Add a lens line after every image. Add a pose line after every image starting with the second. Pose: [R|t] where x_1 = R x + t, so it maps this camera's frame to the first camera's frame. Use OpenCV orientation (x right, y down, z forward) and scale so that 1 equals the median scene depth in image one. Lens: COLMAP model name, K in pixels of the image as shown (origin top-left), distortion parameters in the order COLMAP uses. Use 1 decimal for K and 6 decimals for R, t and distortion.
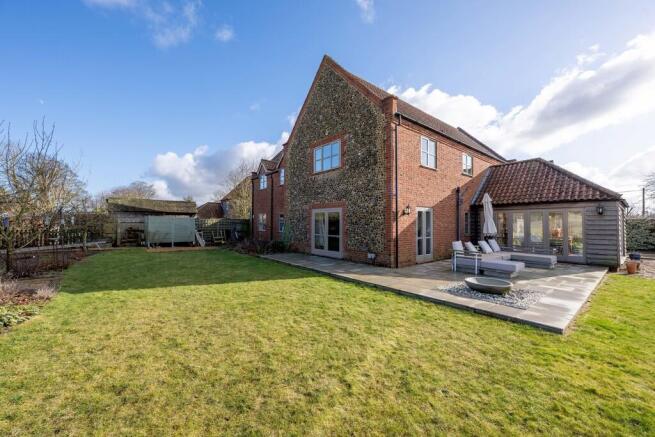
lens RADIAL K [[270.9, 0, 327.5], [0, 270.9, 218.5], [0, 0, 1]] dist [-0.000993, -0.000256]
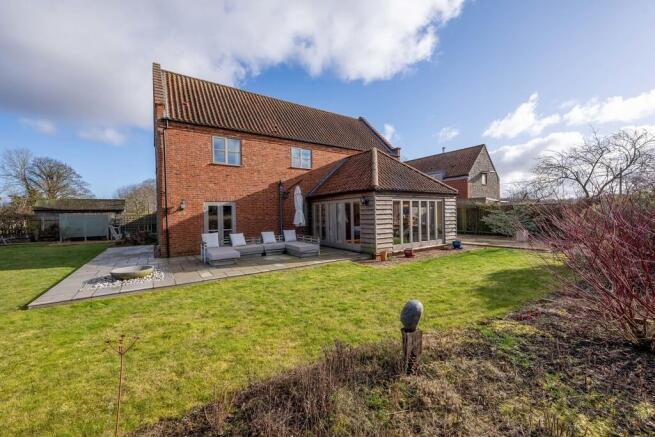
lens RADIAL K [[270.9, 0, 327.5], [0, 270.9, 218.5], [0, 0, 1]] dist [-0.000993, -0.000256]
pose [[0.995024, -0.023142, -0.096906, 0.750185], [0.026680, 0.999018, 0.035369, -0.001554], [0.095992, -0.037779, 0.994665, -0.035413]]
